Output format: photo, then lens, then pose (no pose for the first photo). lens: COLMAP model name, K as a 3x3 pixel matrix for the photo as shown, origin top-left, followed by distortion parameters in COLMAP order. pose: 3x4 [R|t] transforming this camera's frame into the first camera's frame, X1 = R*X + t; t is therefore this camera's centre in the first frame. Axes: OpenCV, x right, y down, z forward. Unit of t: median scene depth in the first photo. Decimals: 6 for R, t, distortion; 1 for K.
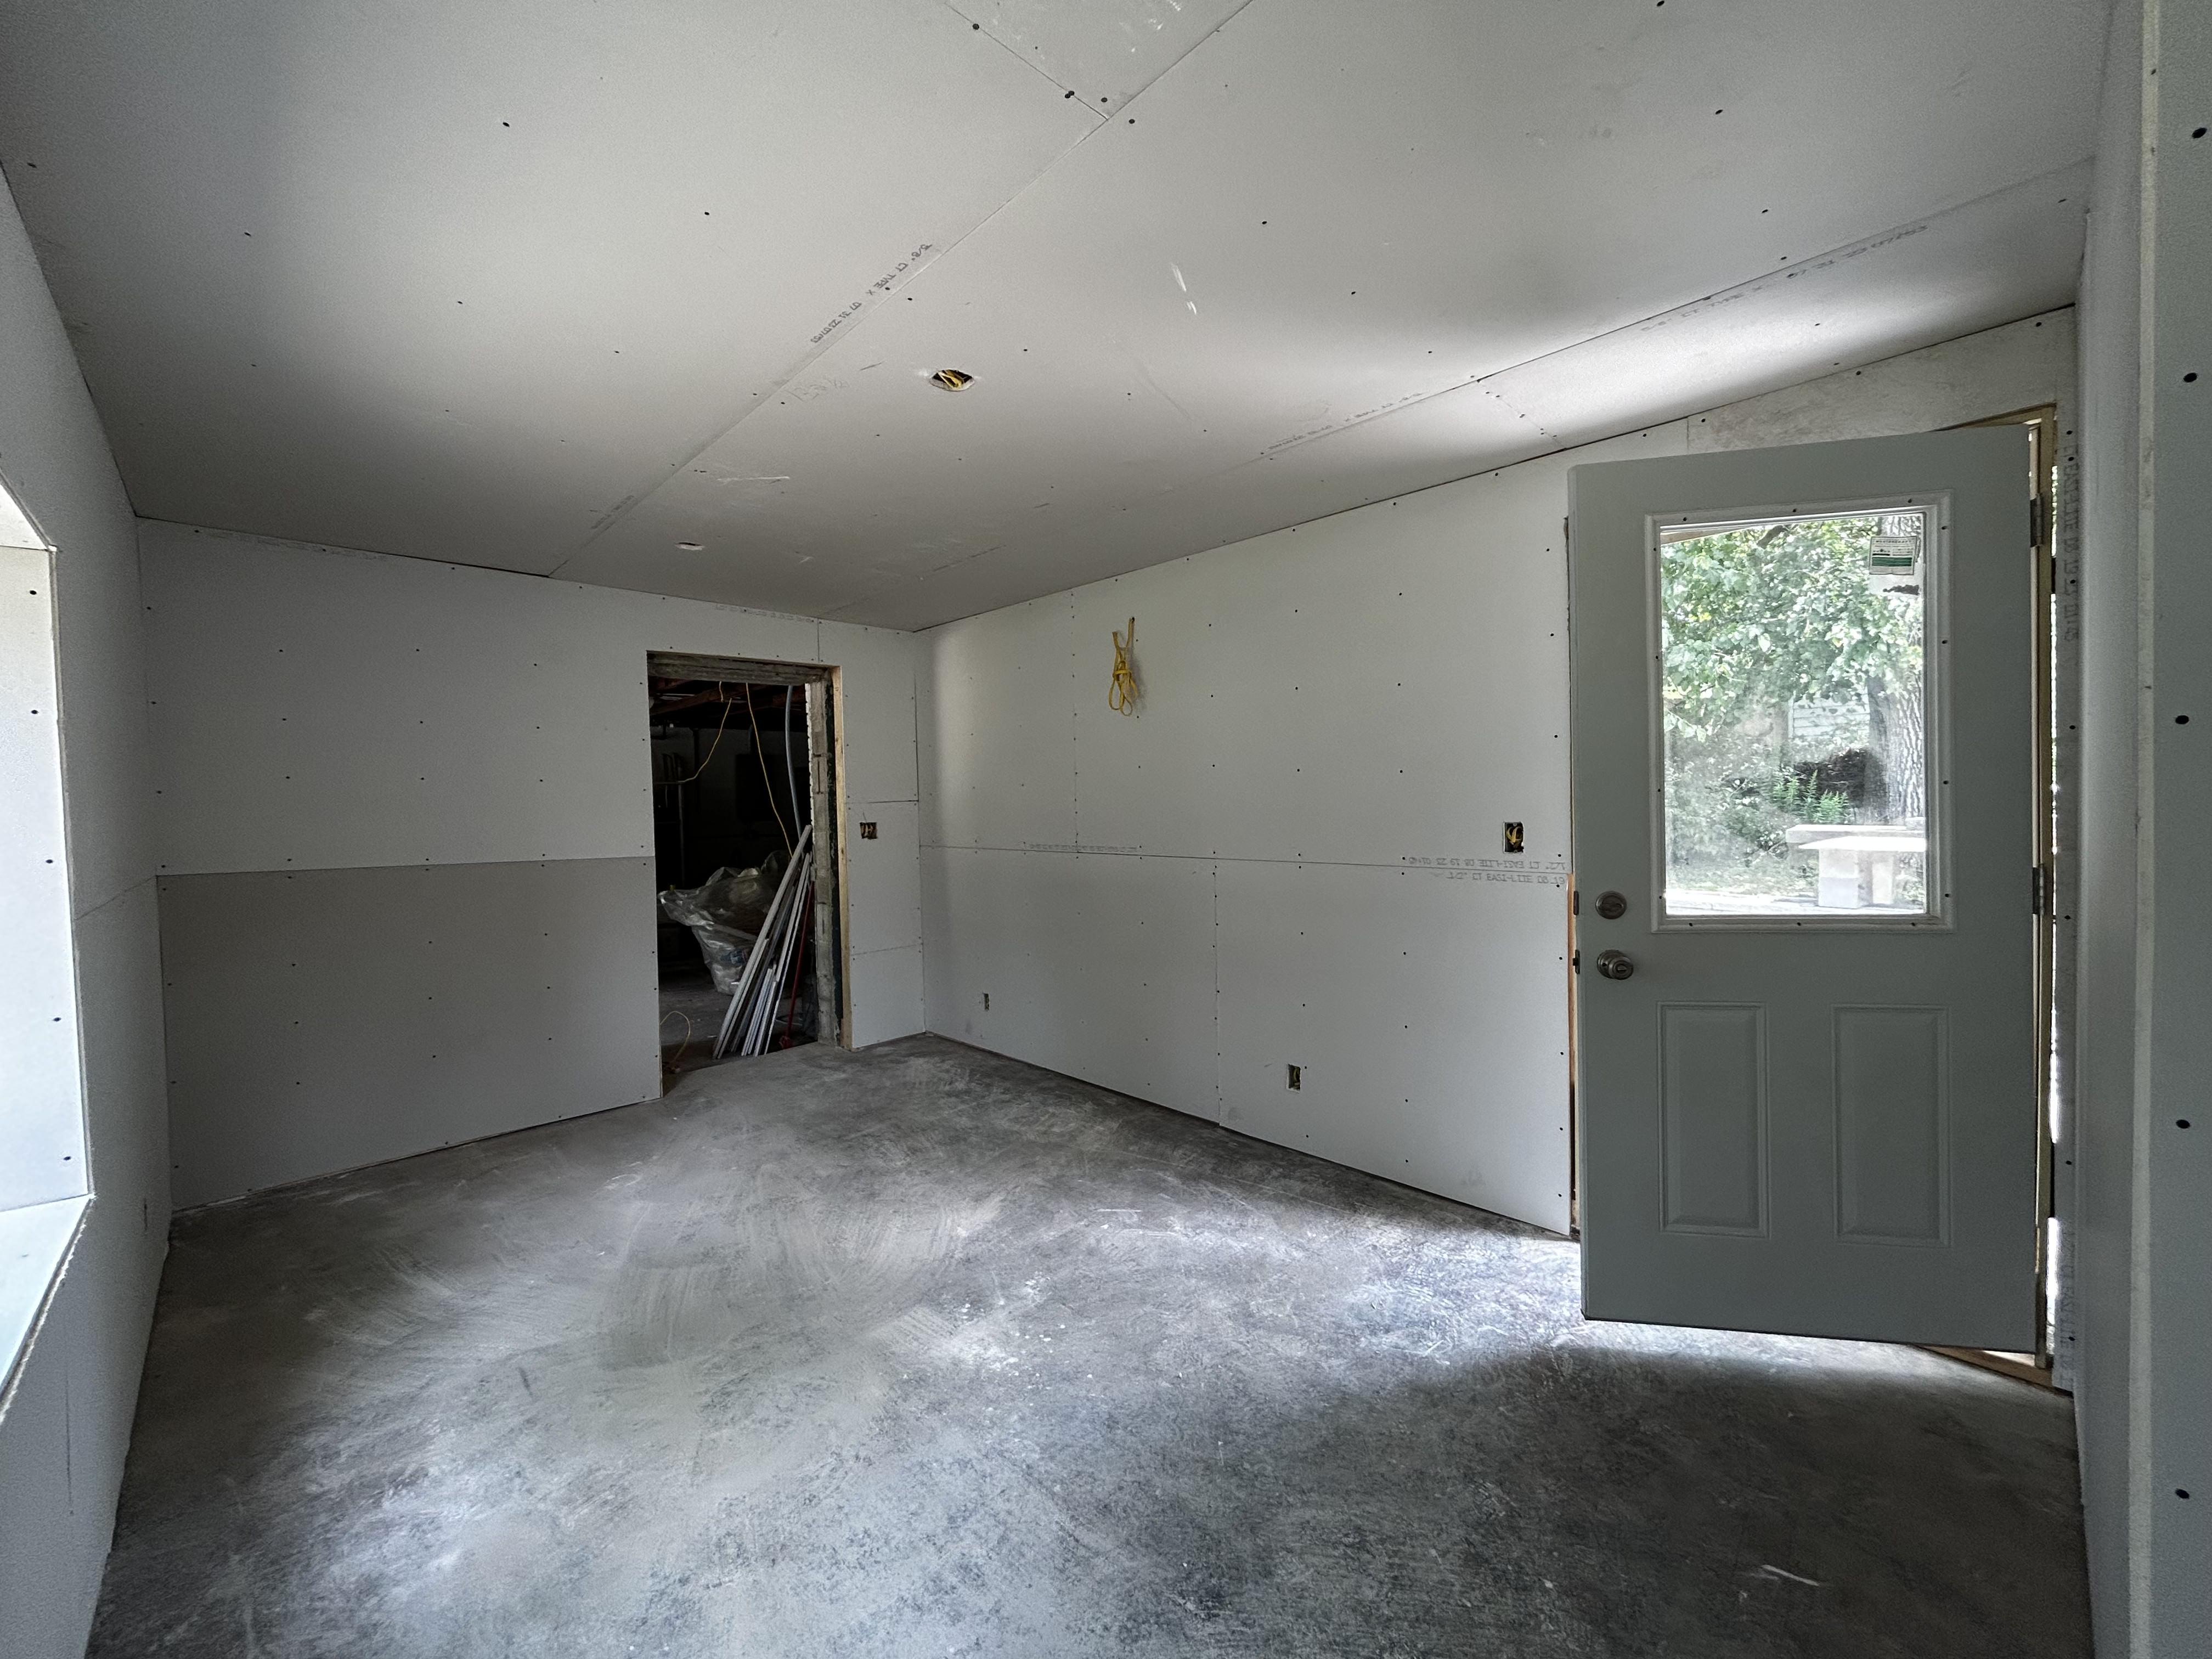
lens RADIAL K [[889.6, 0, 1109.0], [0, 889.6, 826.4], [0, 0, 1]] dist [-0.000588, 0.000074]
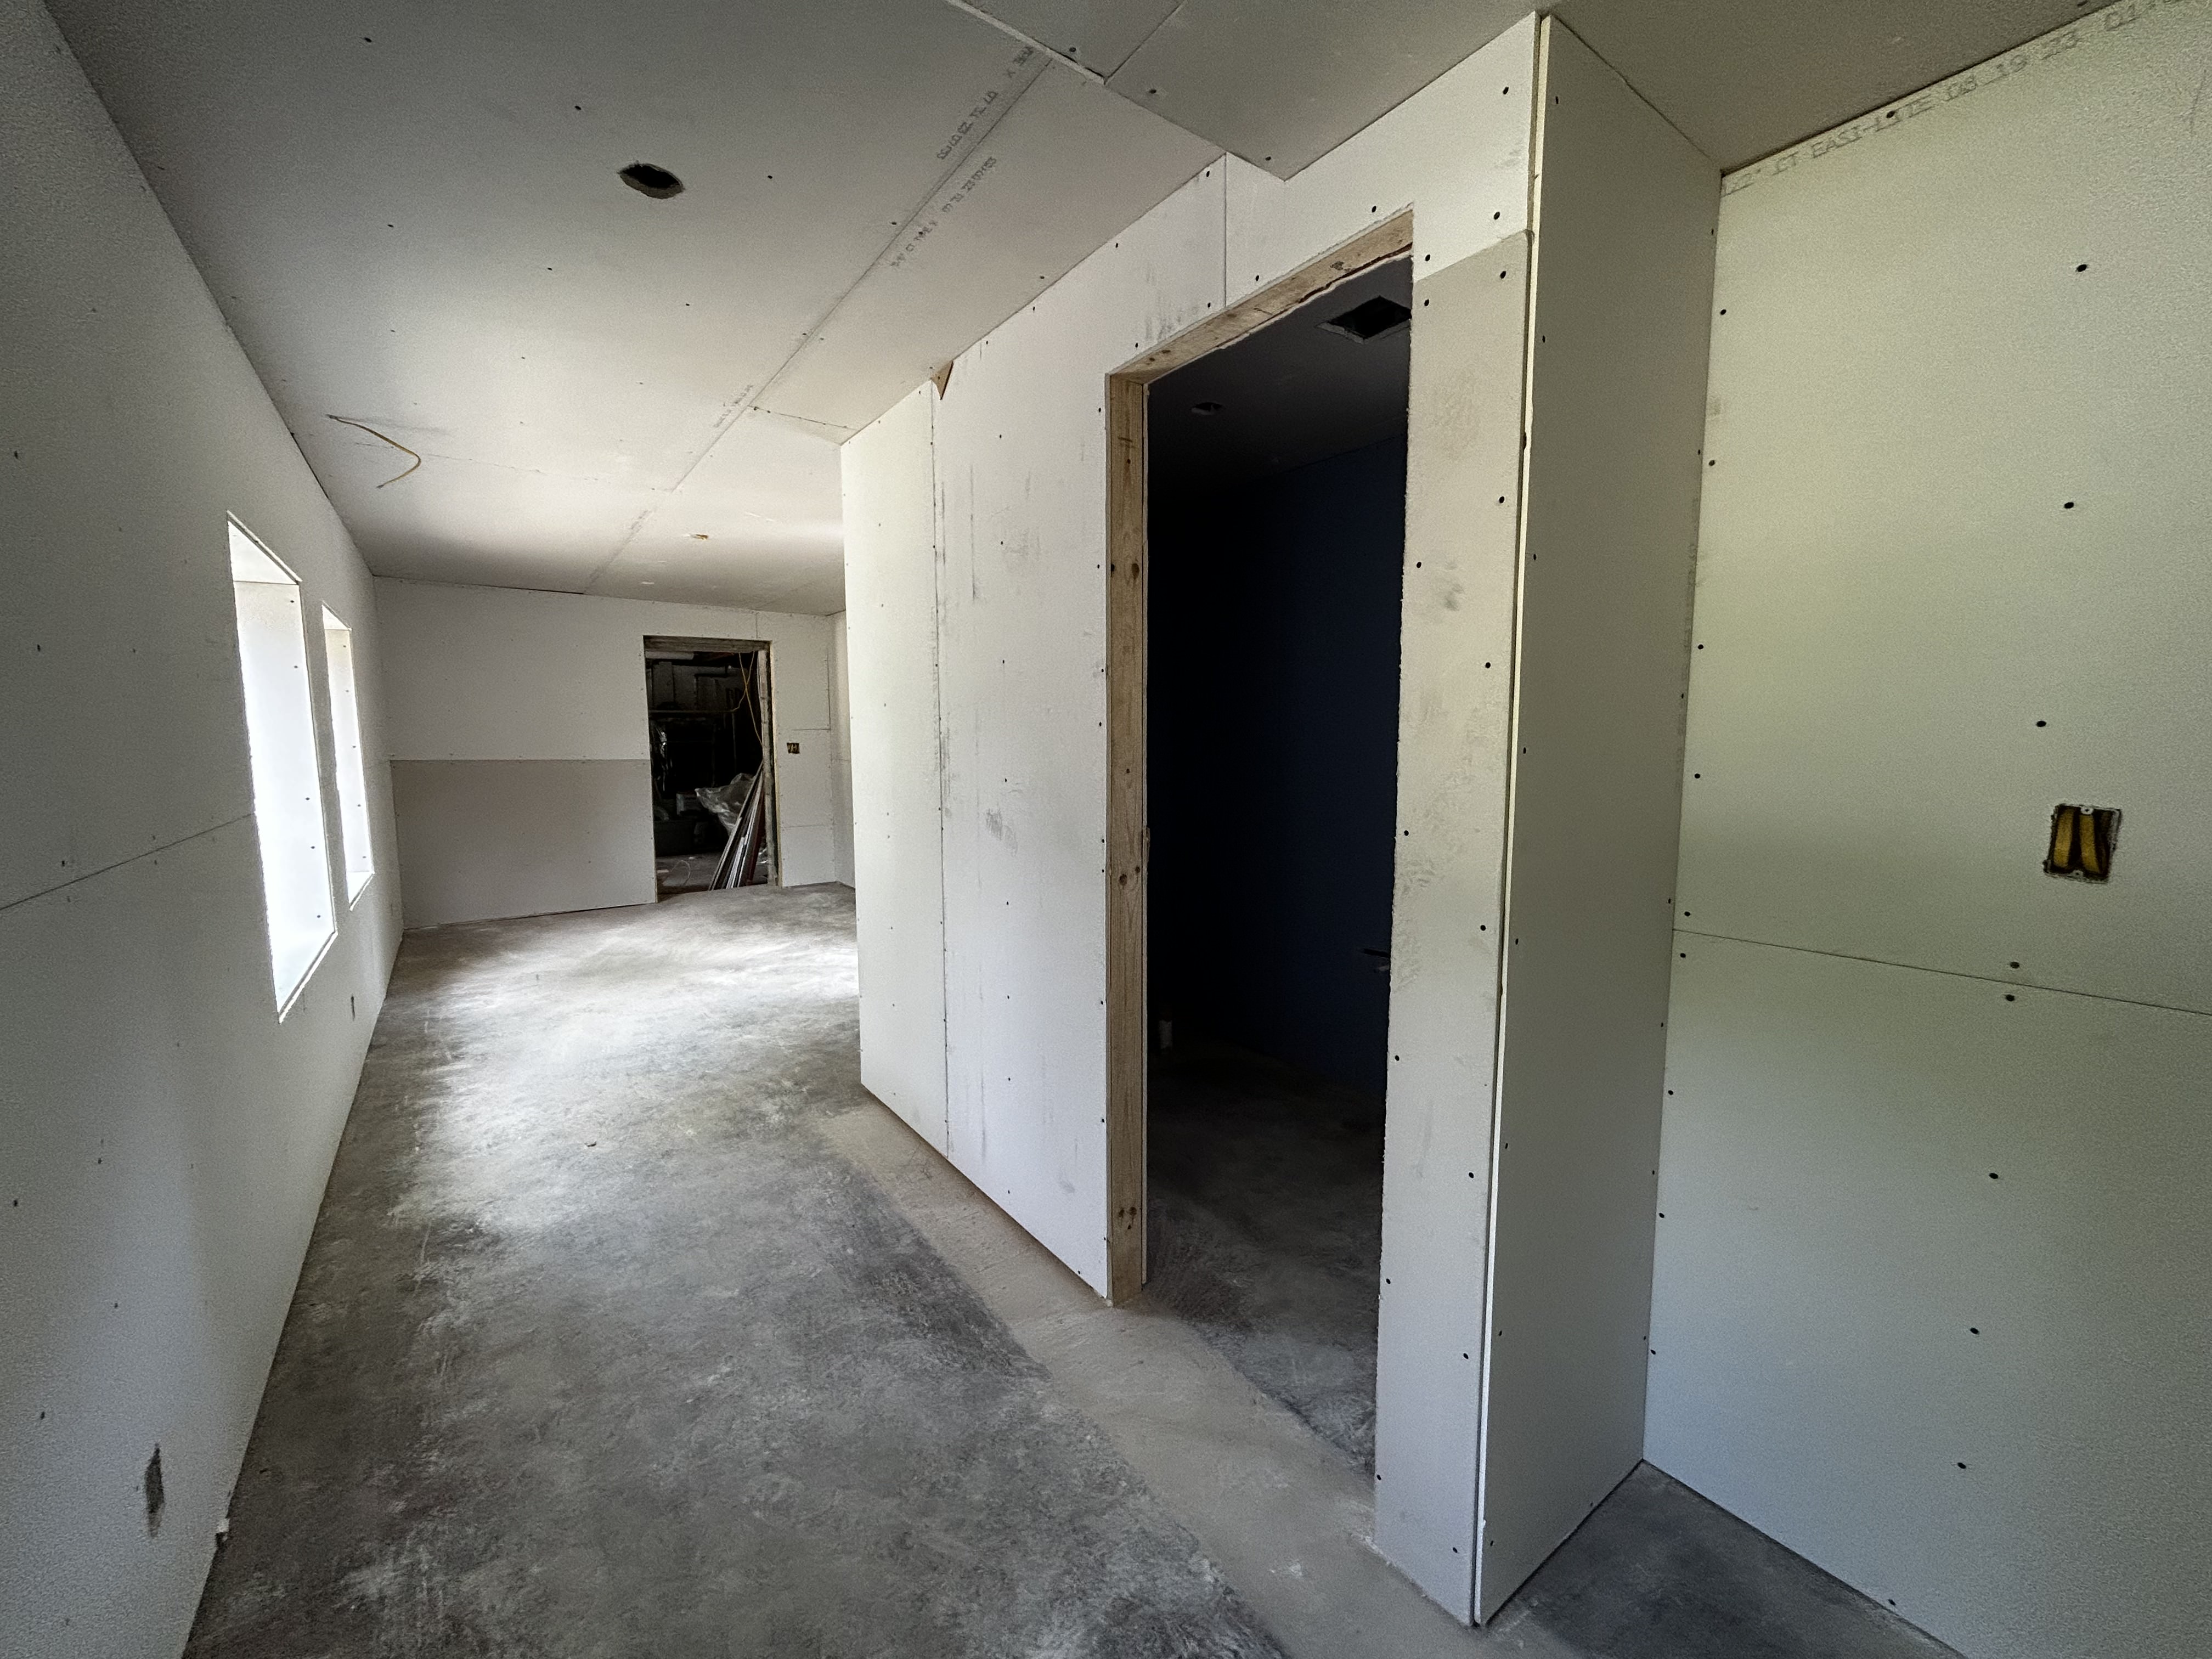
lens RADIAL K [[889.6, 0, 1106.0], [0, 889.6, 829.8], [0, 0, 1]] dist [-0.000588, 0.000074]
pose [[0.989507, 0.038318, -0.139311, 0.578848], [-0.026515, 0.995975, 0.085614, -0.000871], [0.142031, -0.081022, 0.986541, -0.542863]]
